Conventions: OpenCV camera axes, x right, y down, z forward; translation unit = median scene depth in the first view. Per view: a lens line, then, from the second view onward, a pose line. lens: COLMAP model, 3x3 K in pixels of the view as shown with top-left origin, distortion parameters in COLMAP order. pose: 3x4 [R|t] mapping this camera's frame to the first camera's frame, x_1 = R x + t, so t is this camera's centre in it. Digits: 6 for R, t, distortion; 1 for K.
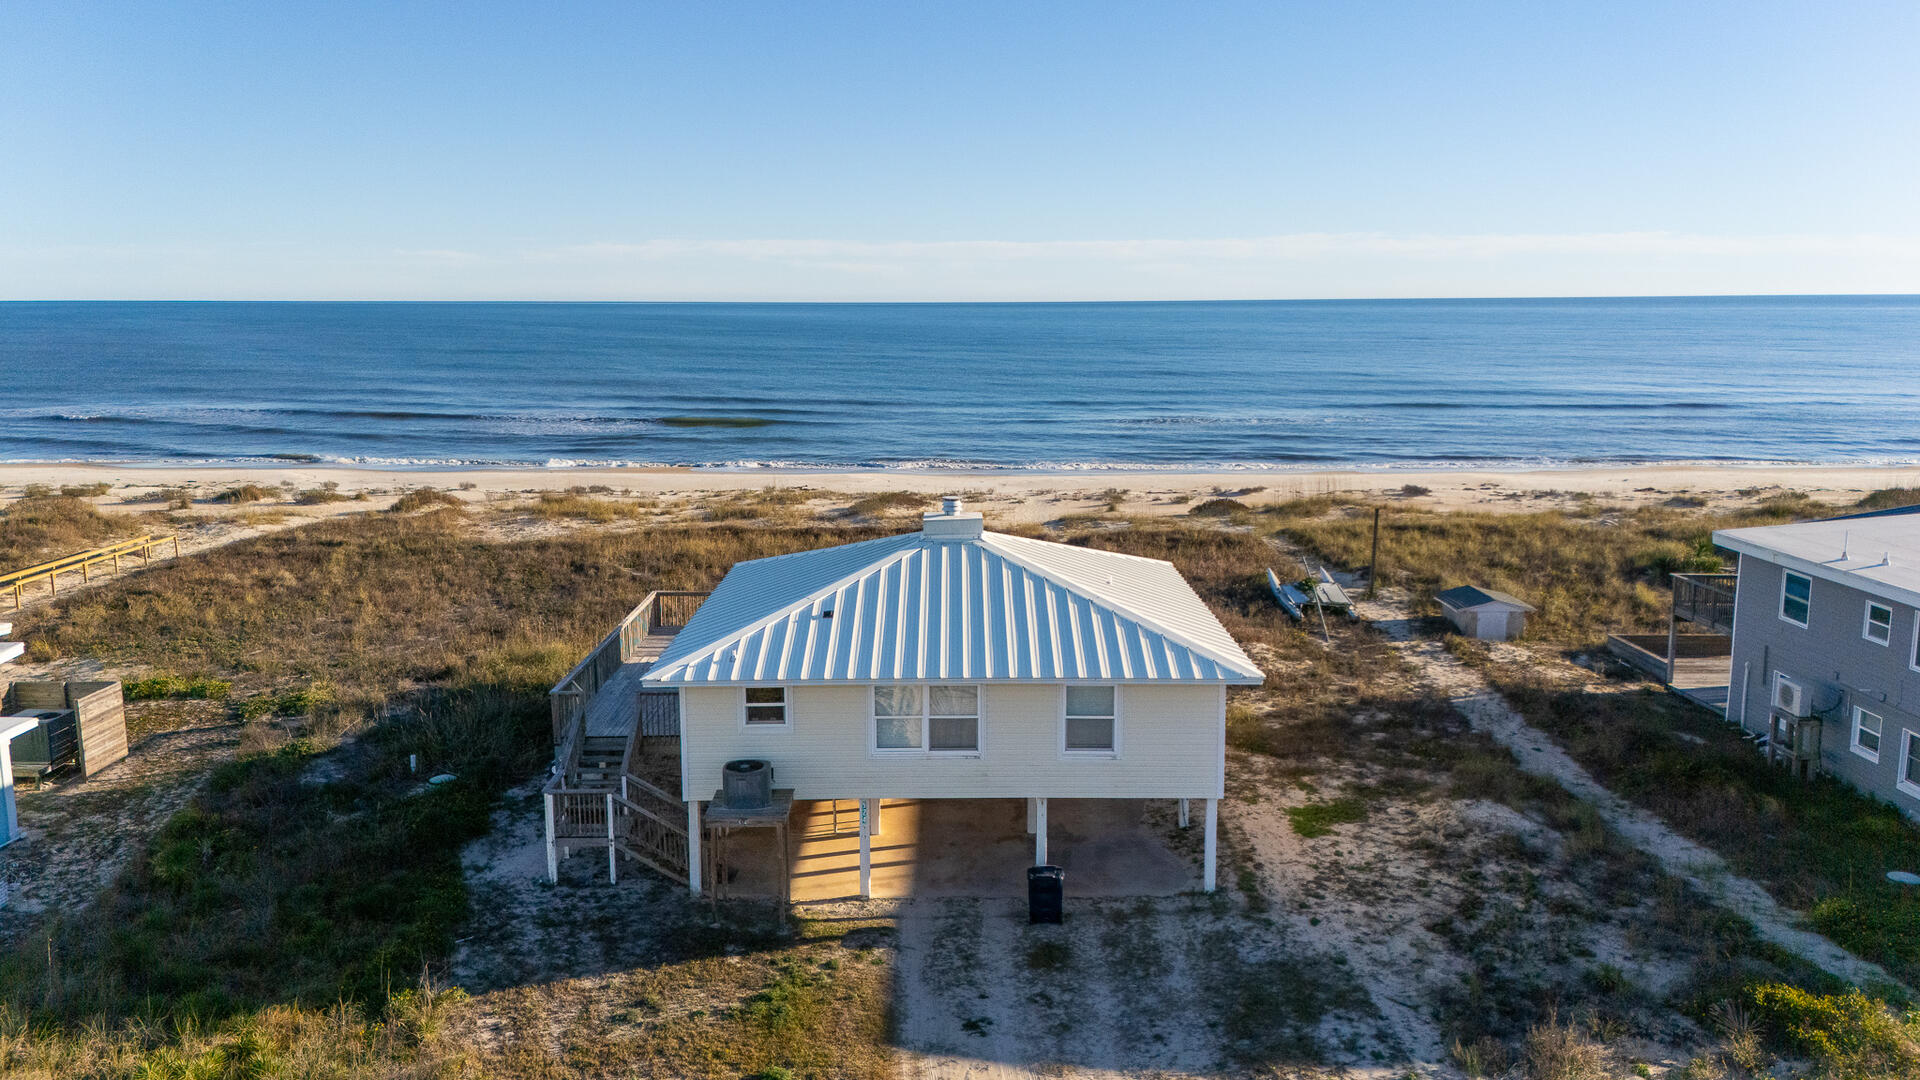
lens RADIAL K [[1439.8, 0, 960.0], [0, 1439.8, 540.0], [0, 0, 1]] dist [0.081220, -0.085127]
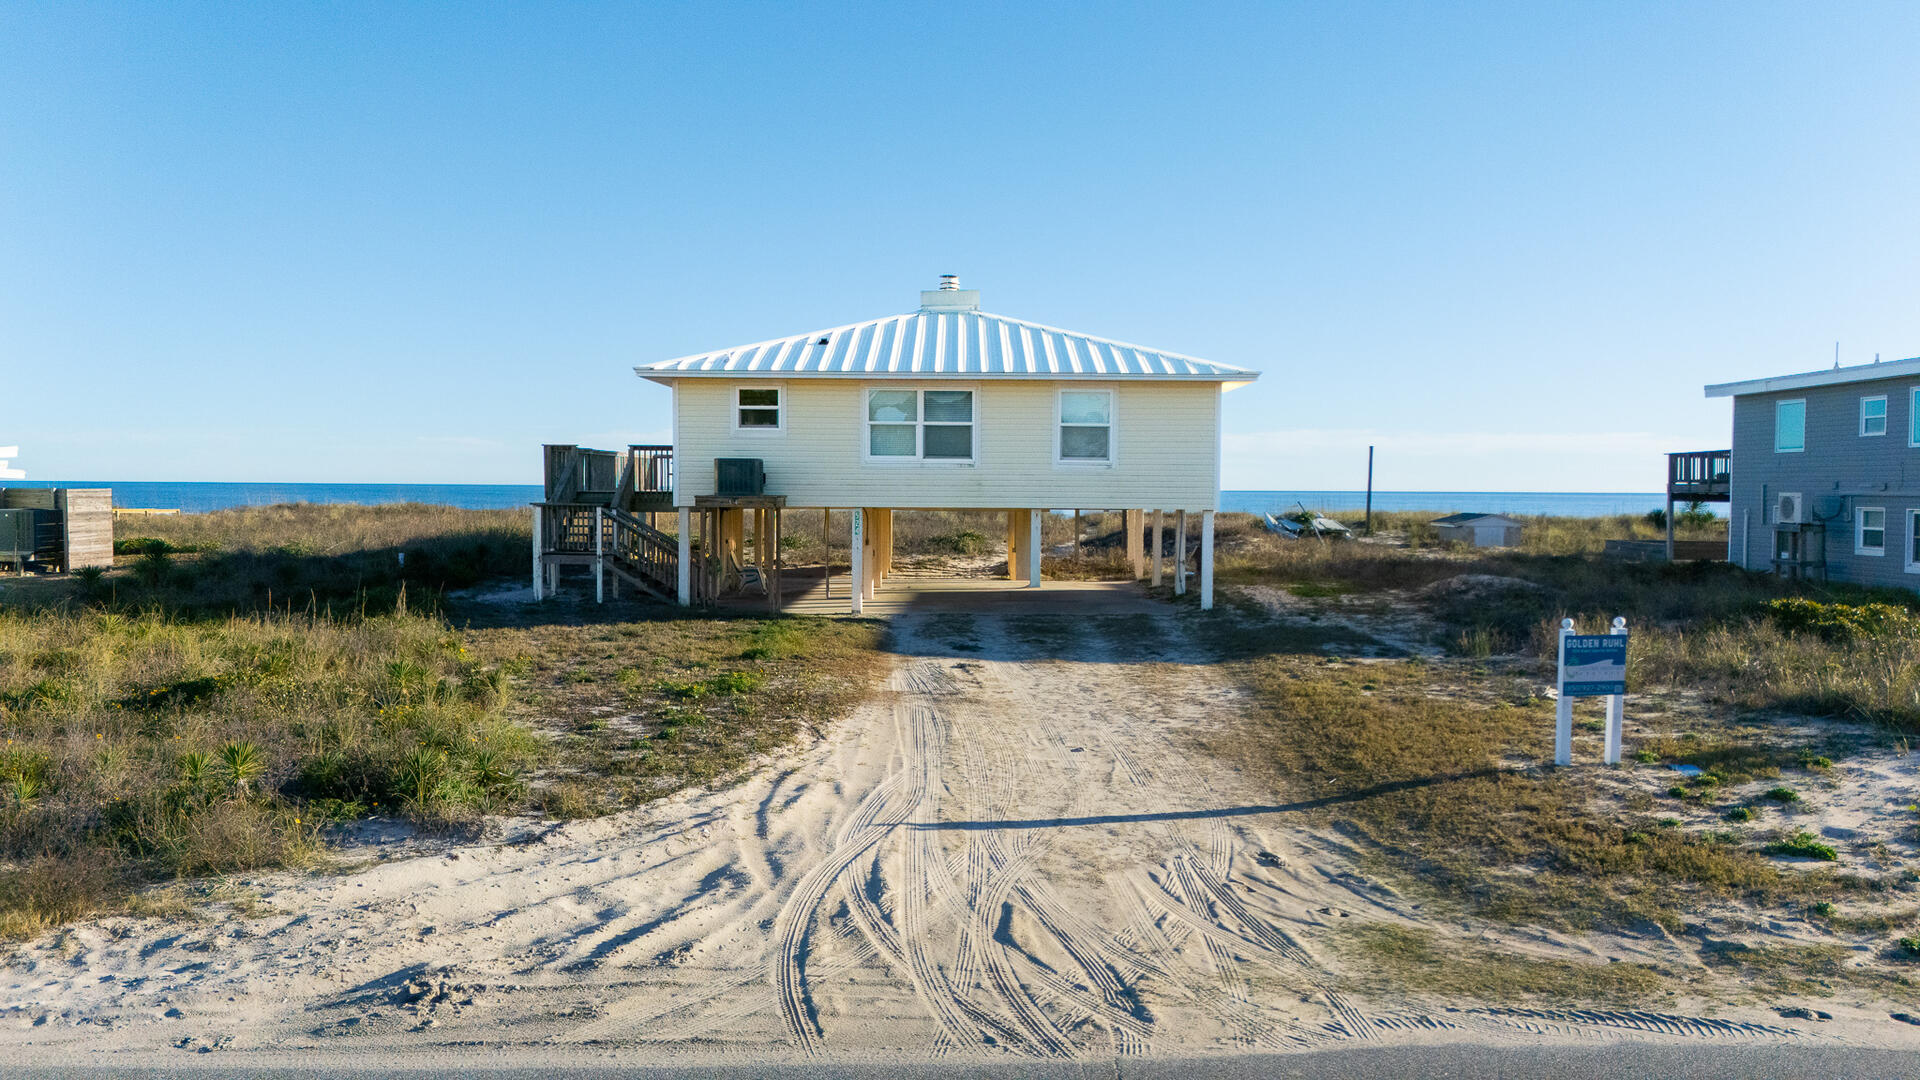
lens RADIAL K [[1418.7, 0, 960.0], [0, 1418.7, 540.0], [0, 0, 1]] dist [0.096795, -0.110493]
pose [[0.999947, 0.010235, -0.000781, 0.005035], [-0.010249, 0.991345, -0.130878, 0.304909], [-0.000566, 0.130879, 0.991398, 0.035864]]
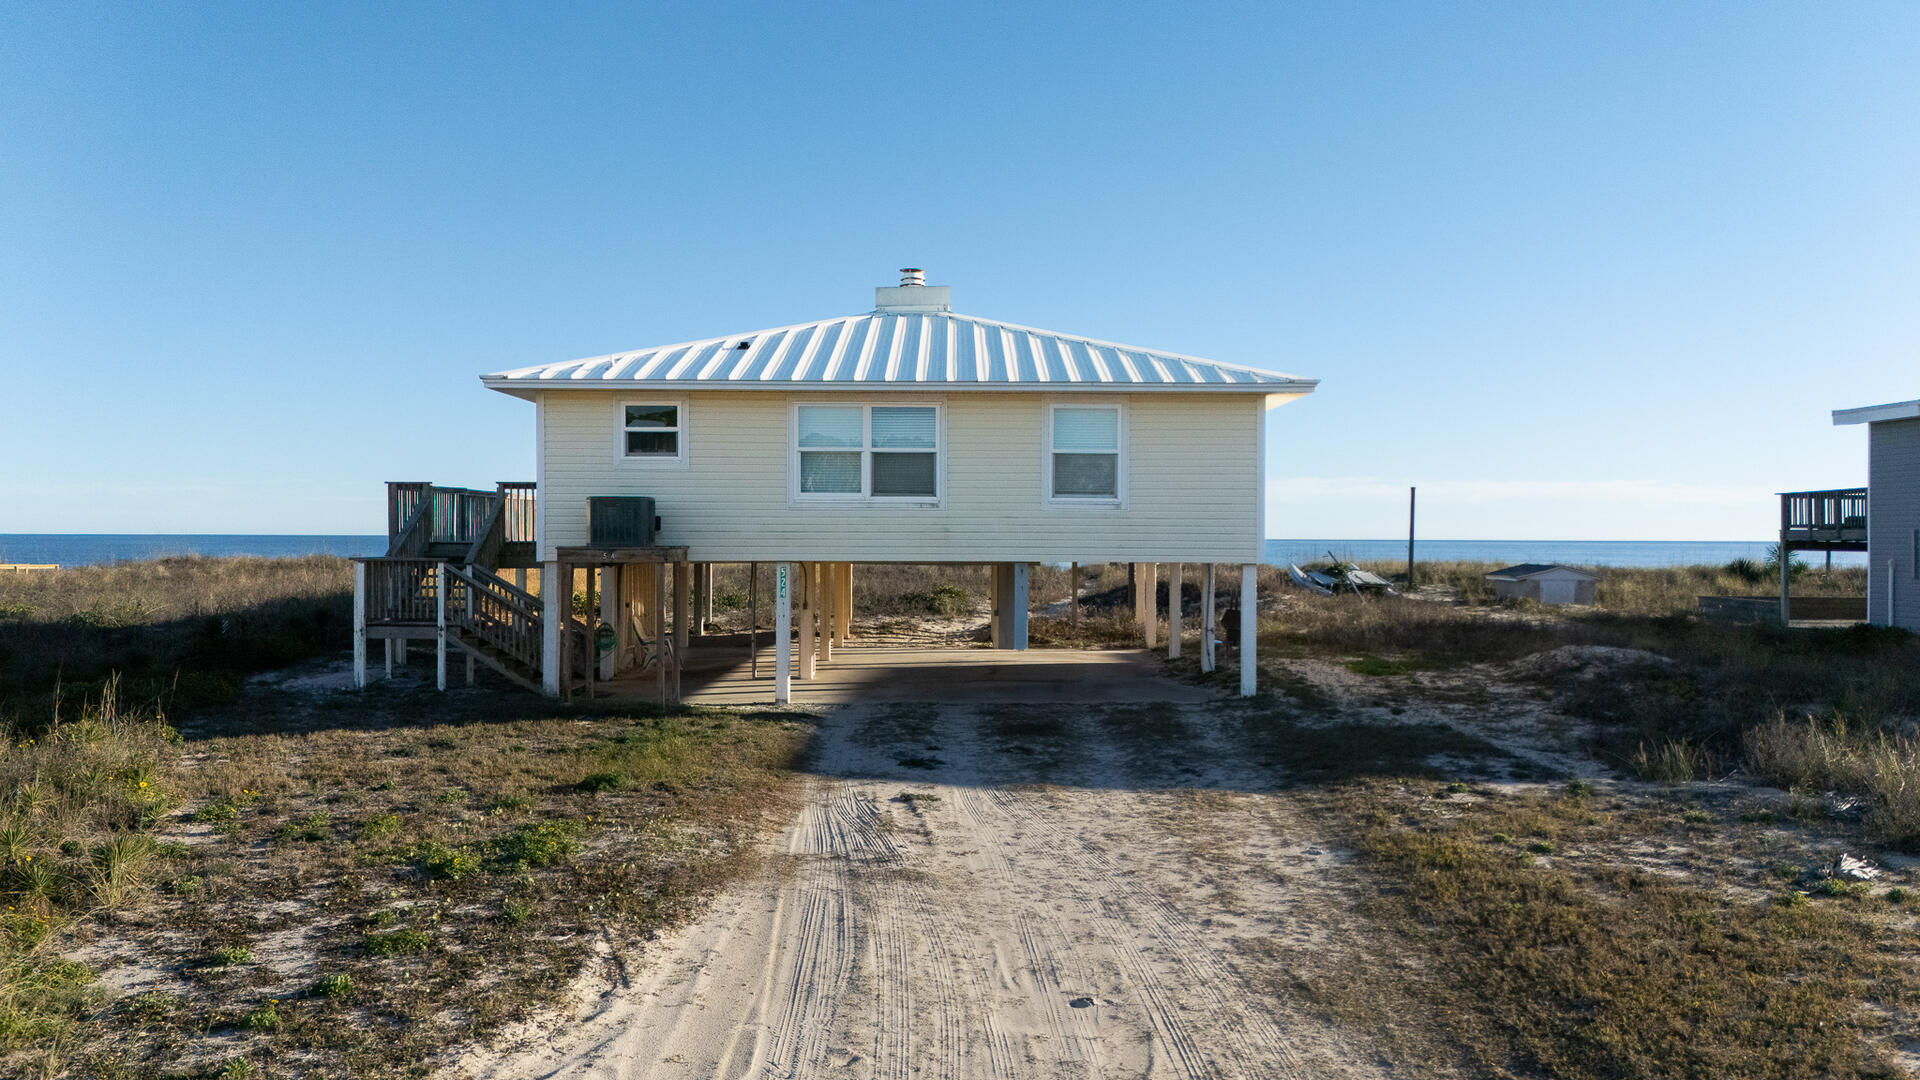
lens RADIAL K [[1439.8, 0, 960.0], [0, 1439.8, 540.0], [0, 0, 1]] dist [0.081220, -0.085127]
pose [[0.999970, 0.007242, 0.002803, 0.021420], [-0.006679, 0.986253, -0.165106, 0.269736], [-0.003961, 0.165082, 0.986272, 0.247144]]
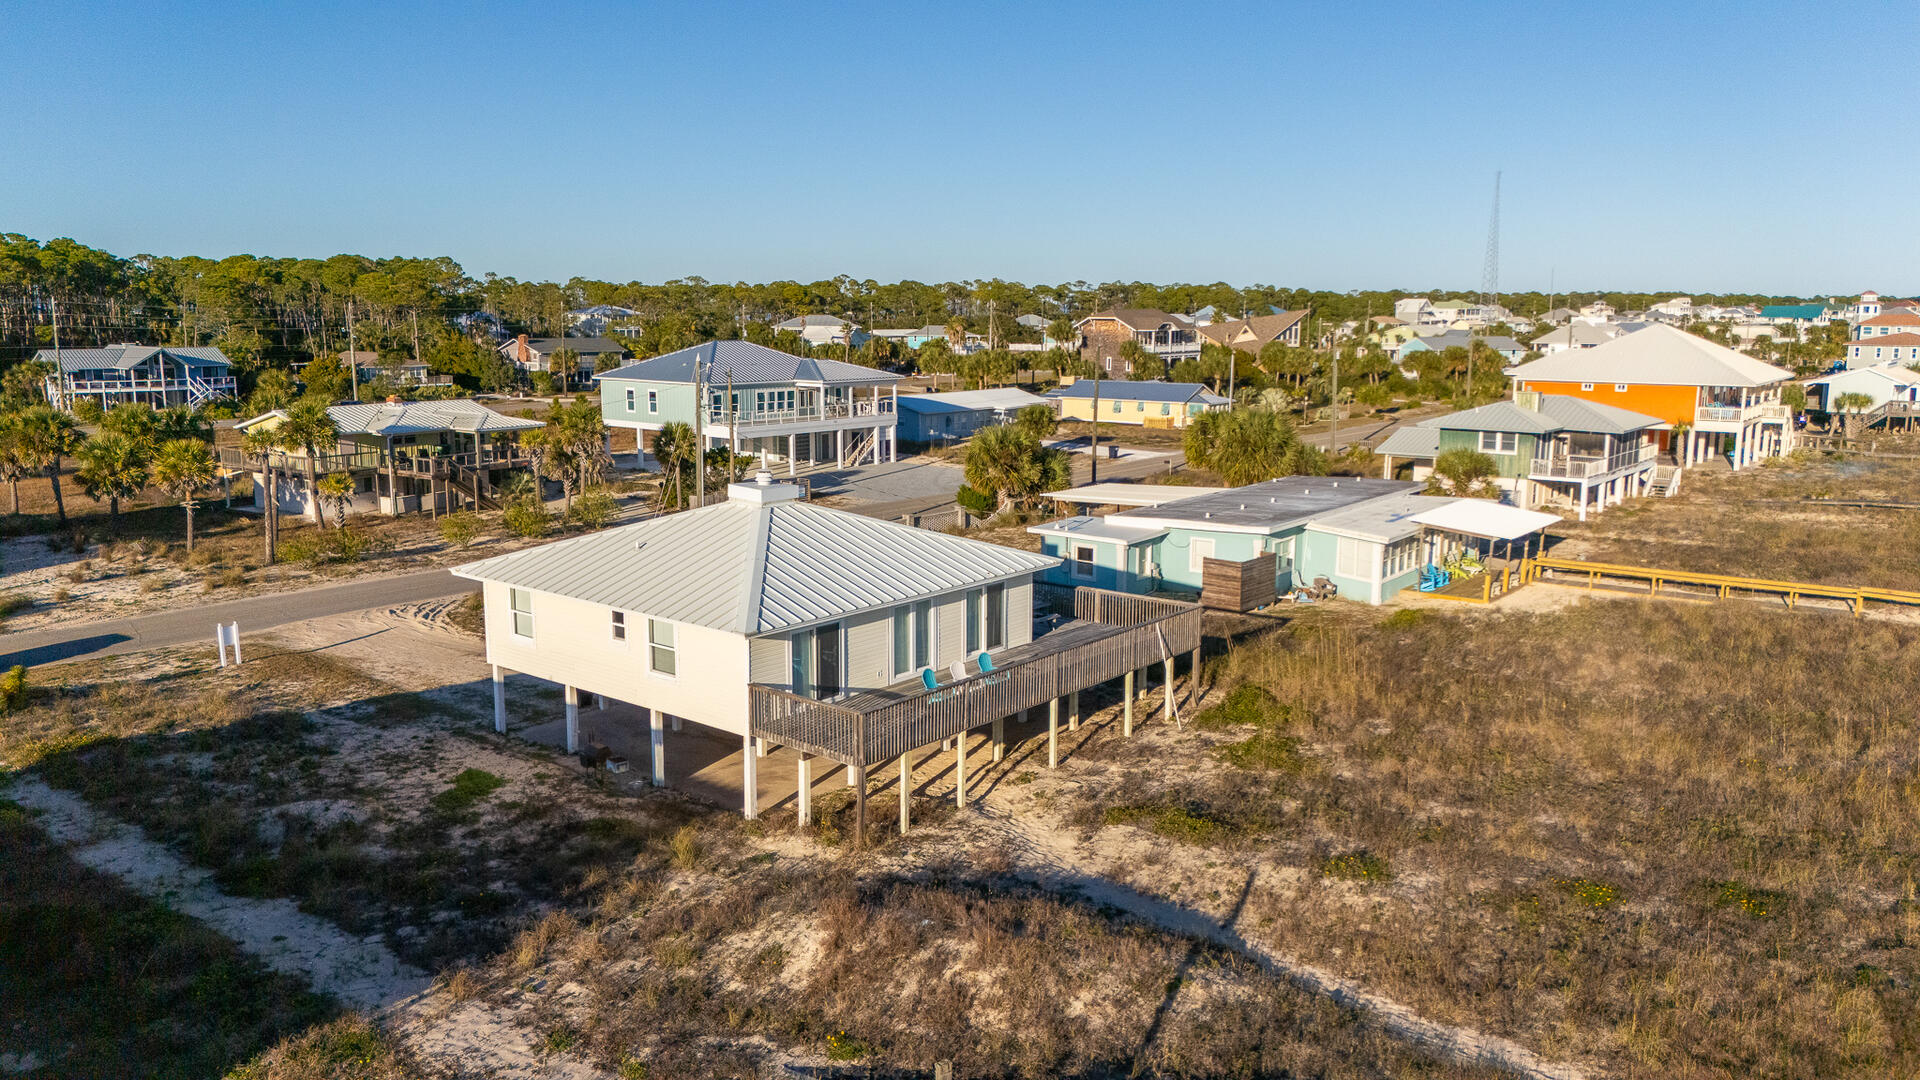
lens RADIAL K [[1401.6, 0, 960.0], [0, 1401.6, 540.0], [0, 0, 1]] dist [0.075358, -0.078411]
pose [[-0.649586, 0.129443, -0.749188, 0.836558], [-0.126090, 0.953412, 0.274055, -0.345056], [0.749760, 0.272487, -0.603001, 1.995219]]
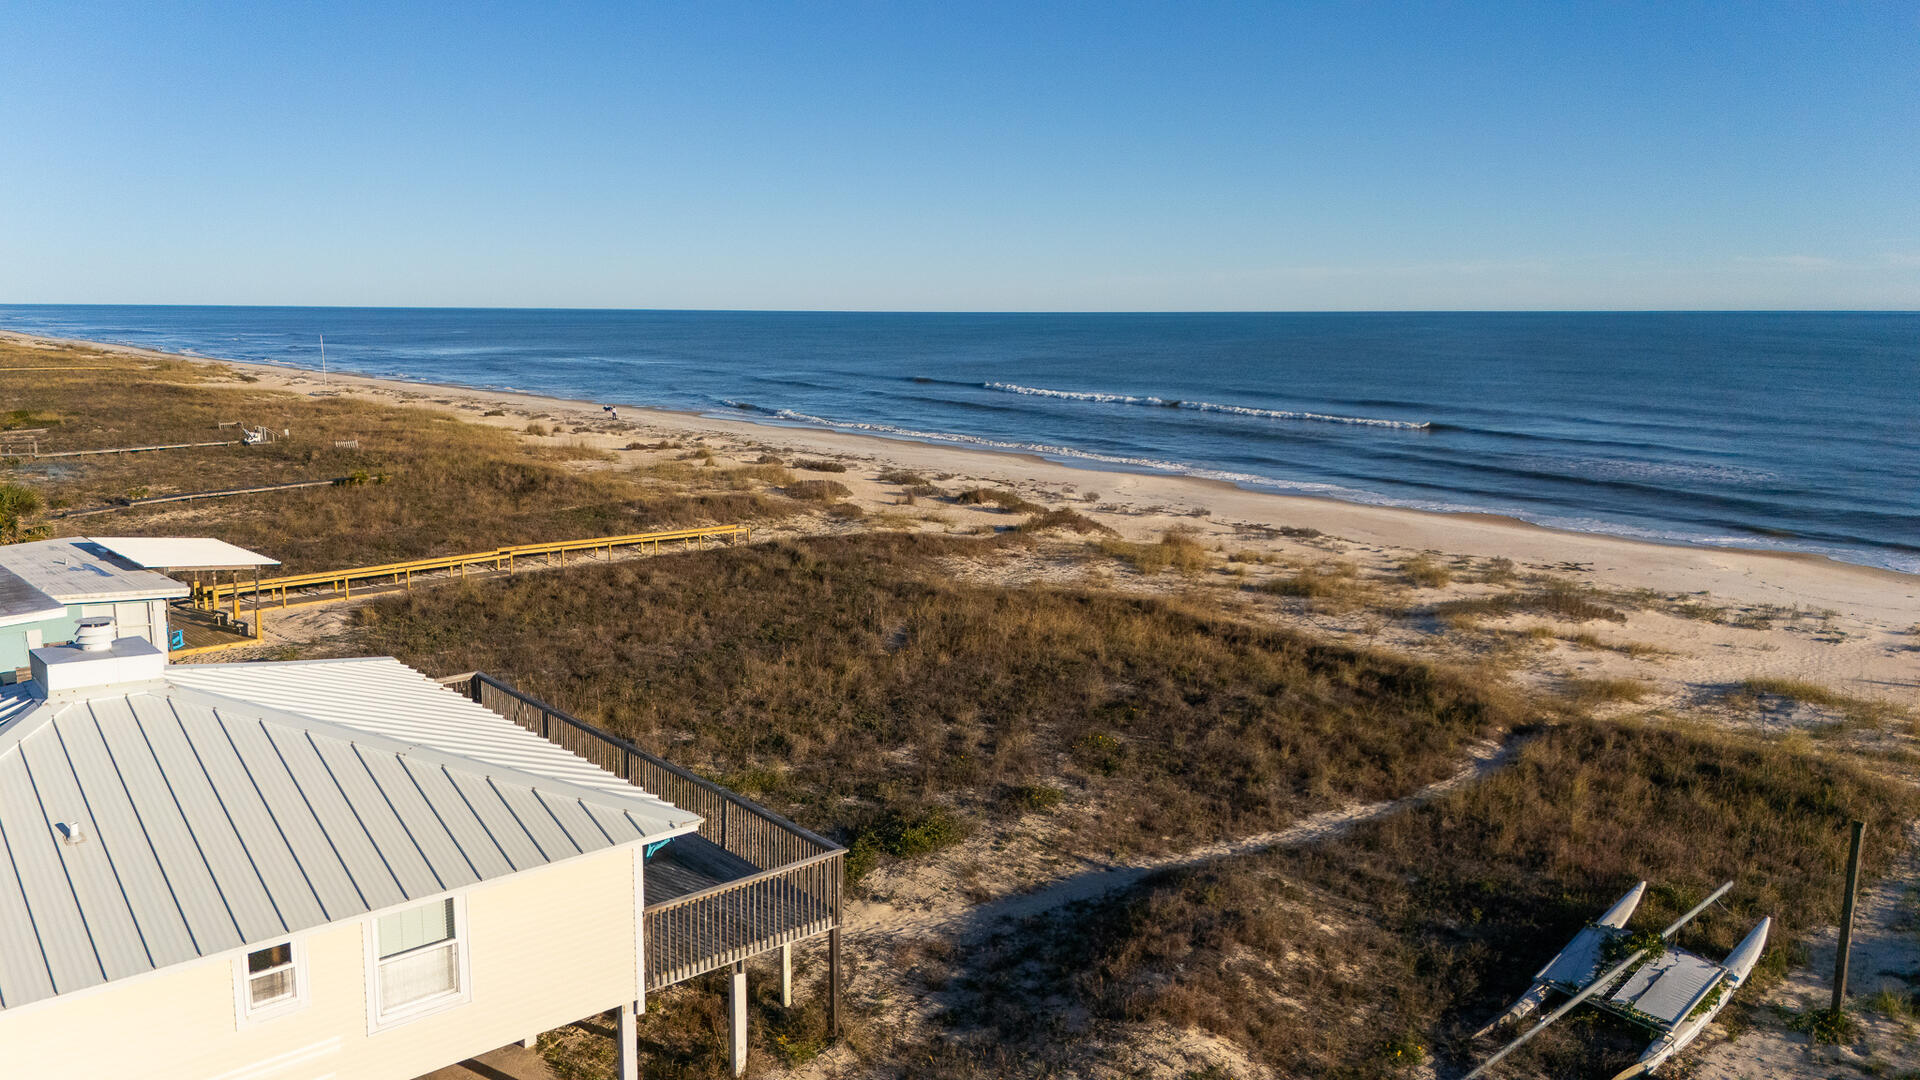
lens RADIAL K [[1401.6, 0, 960.0], [0, 1401.6, 540.0], [0, 0, 1]] dist [0.075358, -0.078411]
pose [[0.644148, 0.131342, -0.753540, 0.726004], [-0.132650, 0.989402, 0.059060, -0.161738], [0.753311, 0.061914, 0.654744, 0.959572]]
